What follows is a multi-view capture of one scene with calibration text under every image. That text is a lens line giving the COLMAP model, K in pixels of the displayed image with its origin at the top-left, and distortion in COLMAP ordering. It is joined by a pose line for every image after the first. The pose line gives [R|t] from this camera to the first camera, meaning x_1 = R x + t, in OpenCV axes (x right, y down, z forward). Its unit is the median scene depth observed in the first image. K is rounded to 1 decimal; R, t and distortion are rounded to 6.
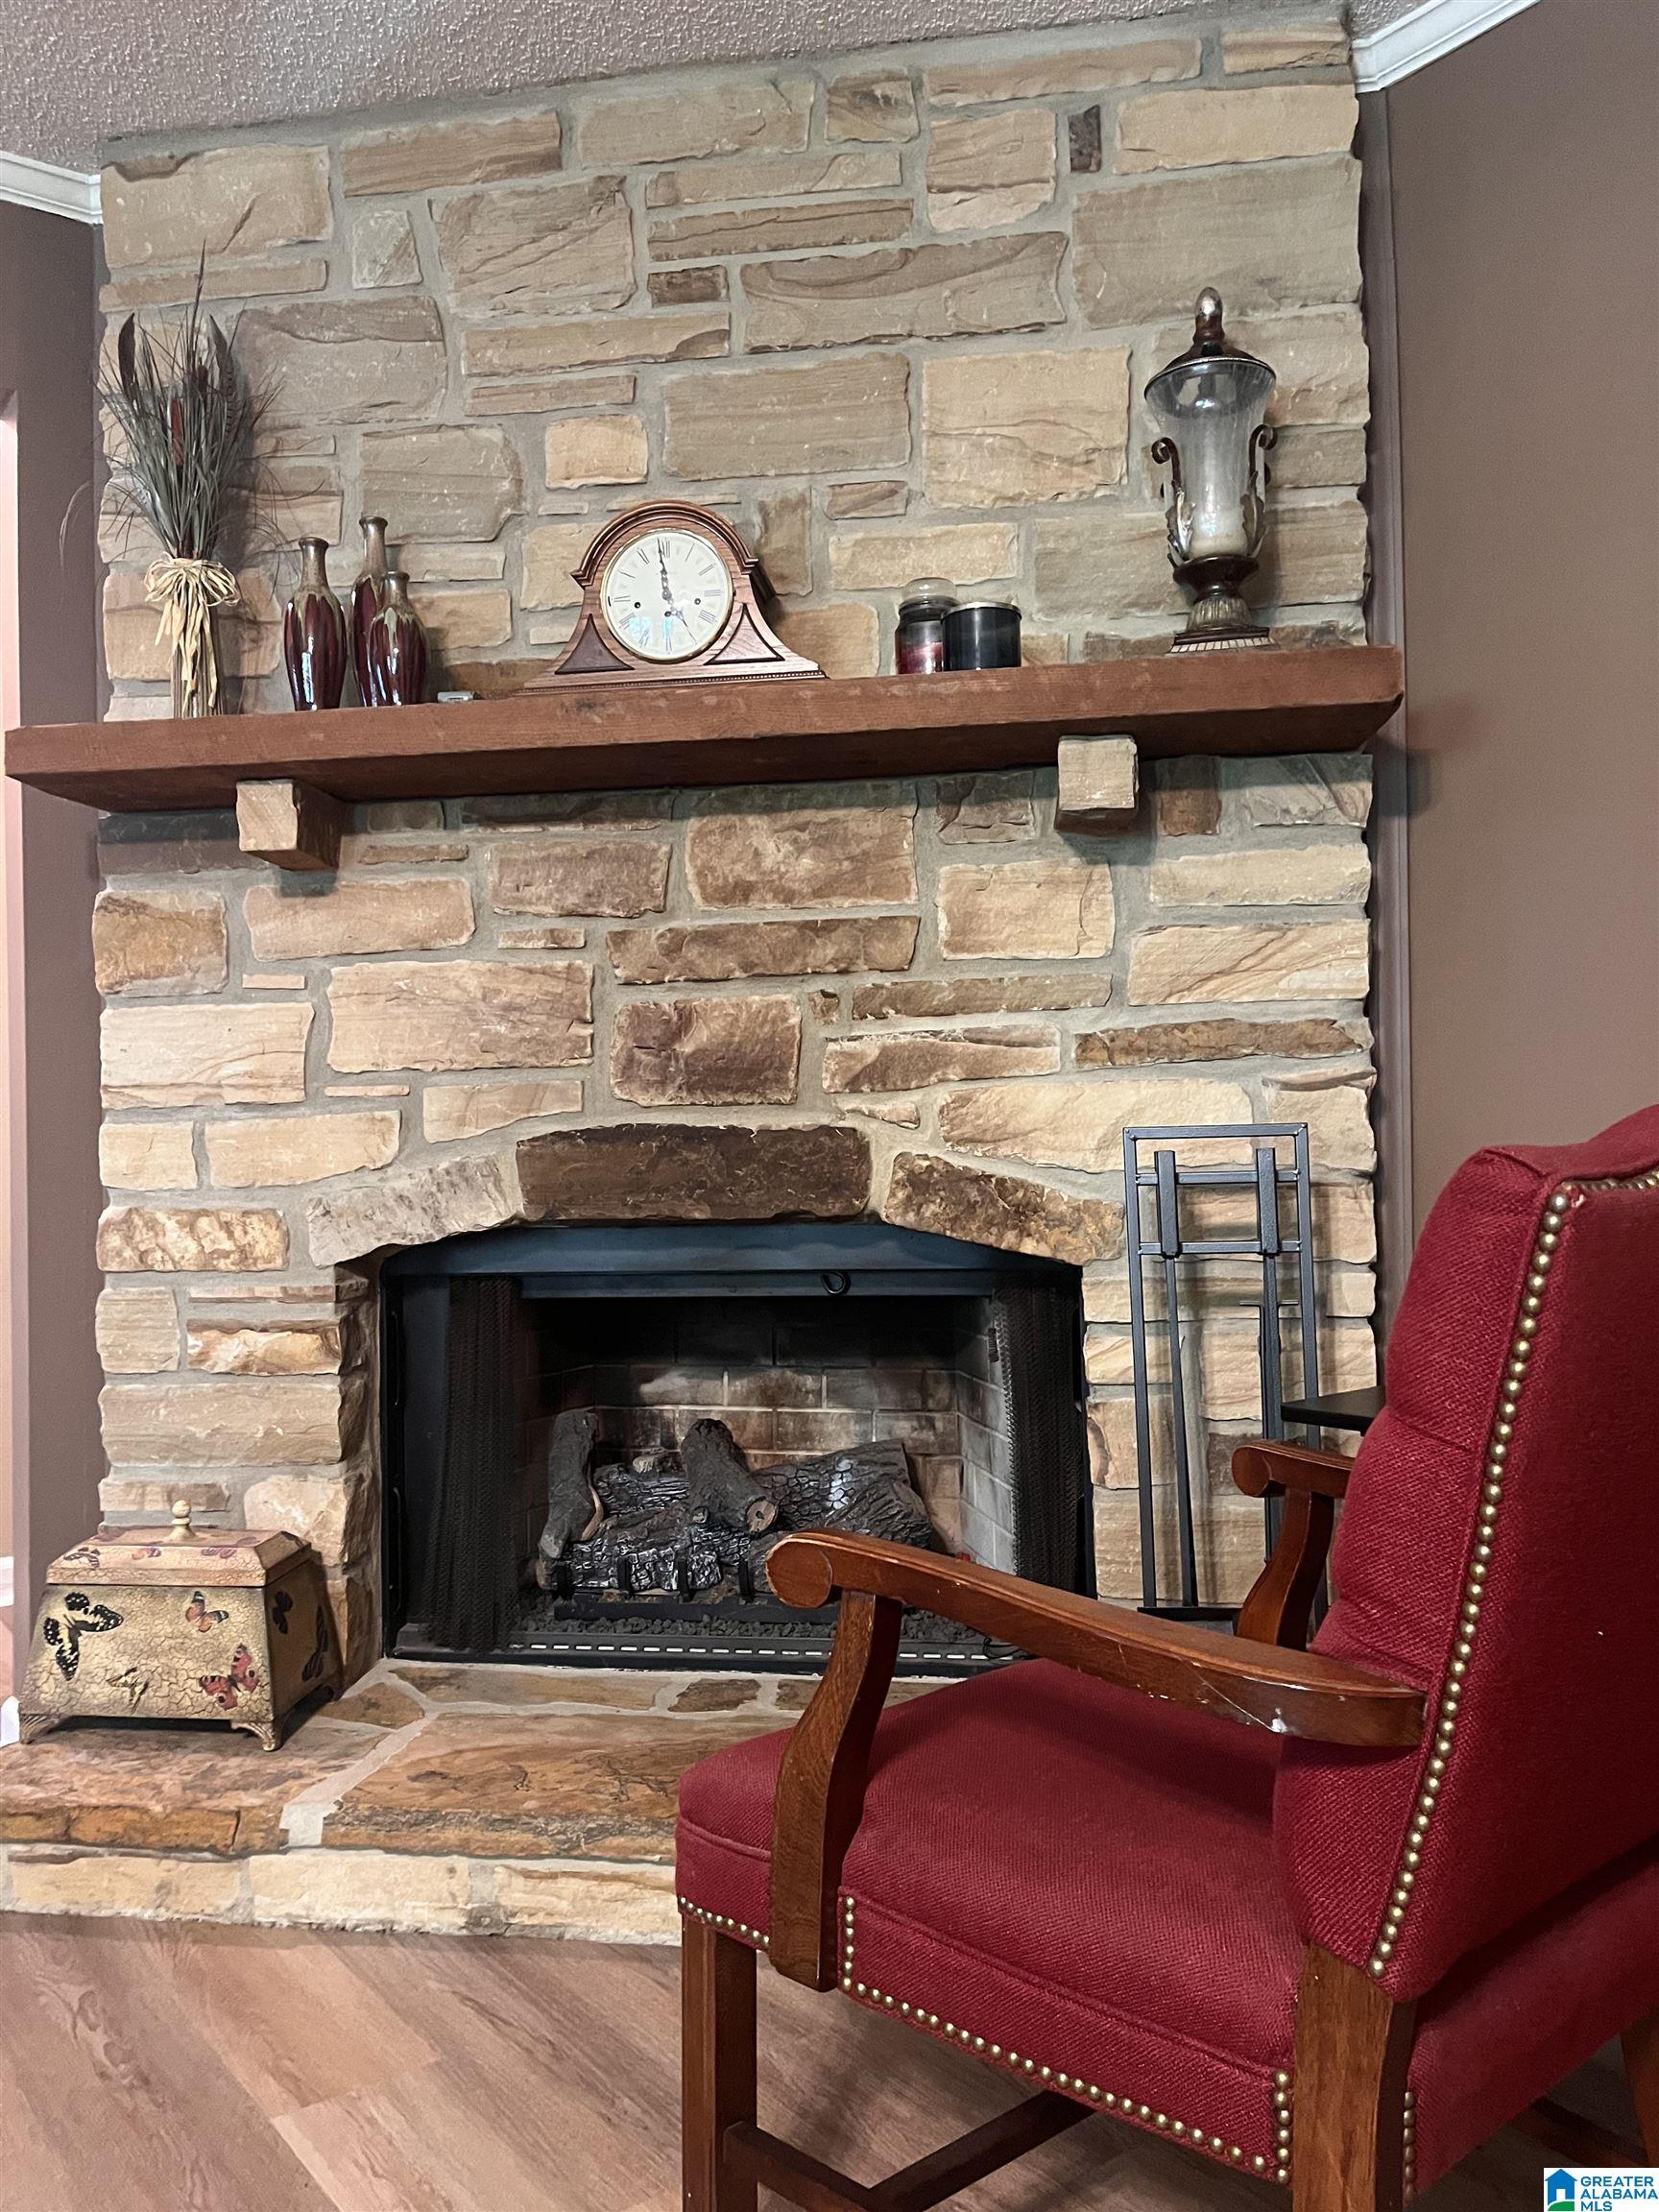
lens RADIAL K [[1685.3, 0, 819.3], [0, 1685.3, 1108.8], [0, 0, 1]] dist [0.029318, -0.012393]
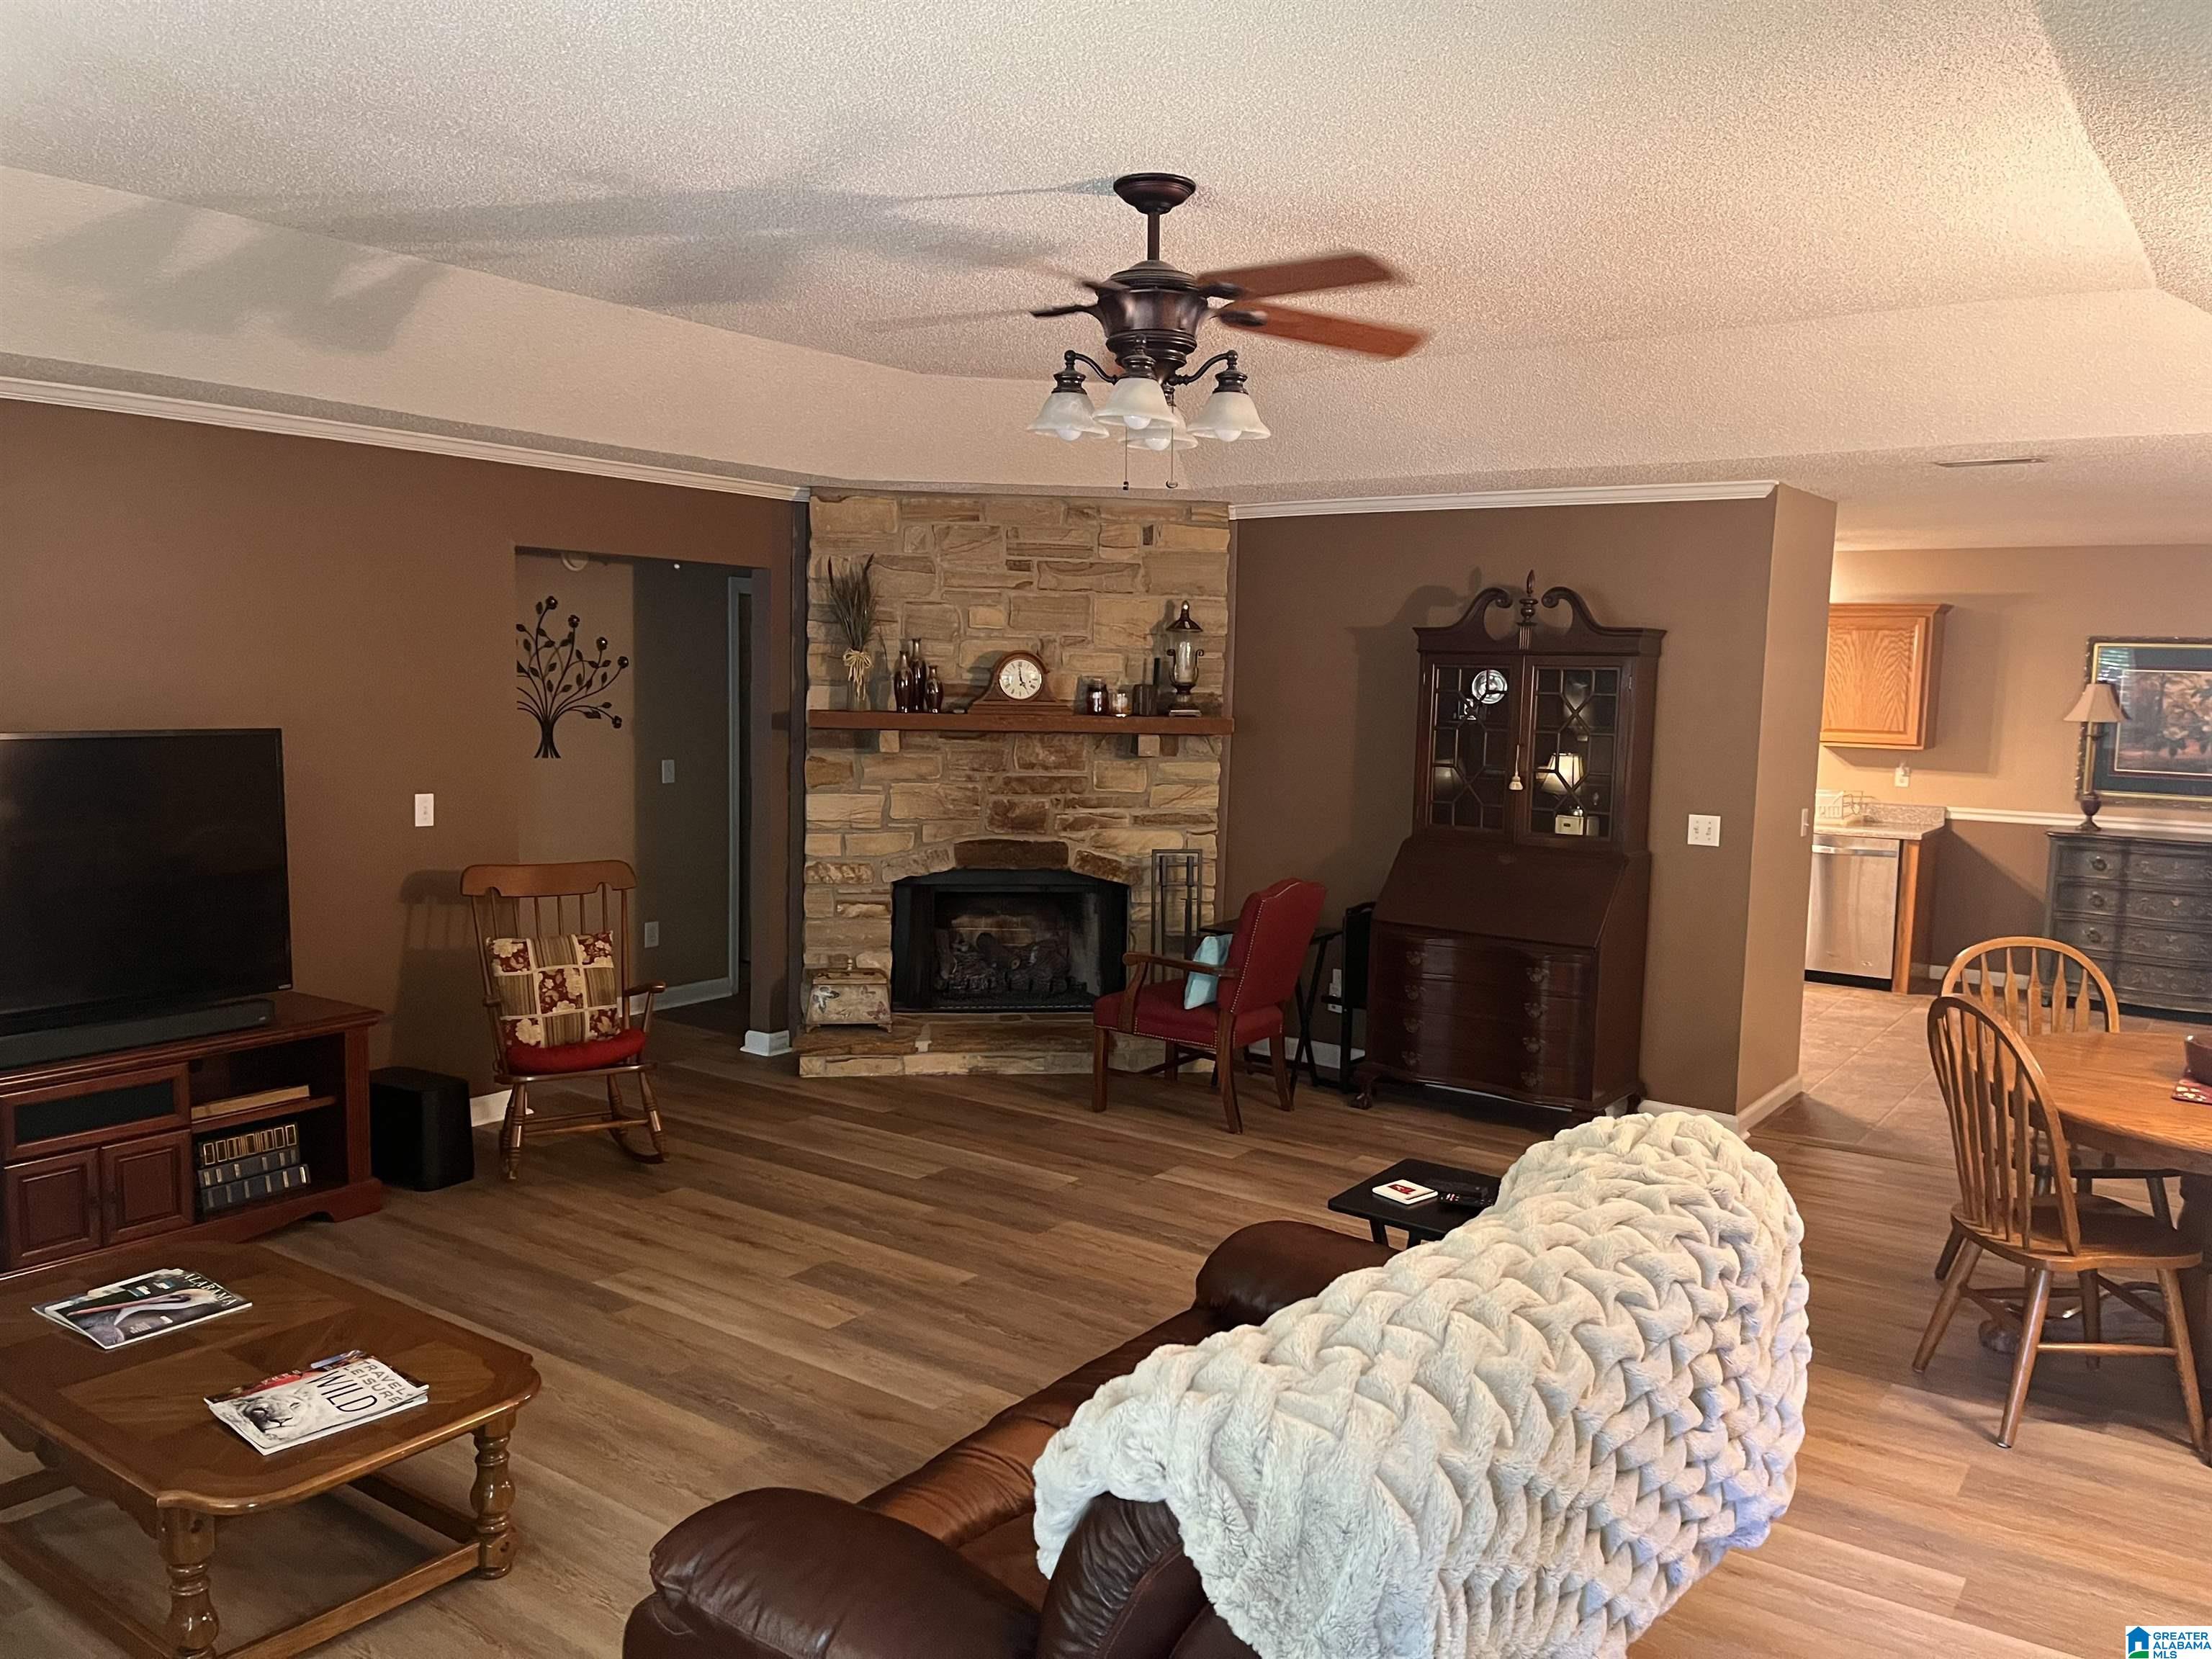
lens RADIAL K [[1685.3, 0, 1103.5], [0, 1685.3, 829.2], [0, 0, 1]] dist [0.029318, -0.012393]
pose [[0.957115, 0.013800, 0.289379, -0.814771], [-0.047452, 0.992843, 0.109599, -0.358441], [-0.285796, -0.118630, 0.950919, -2.008135]]
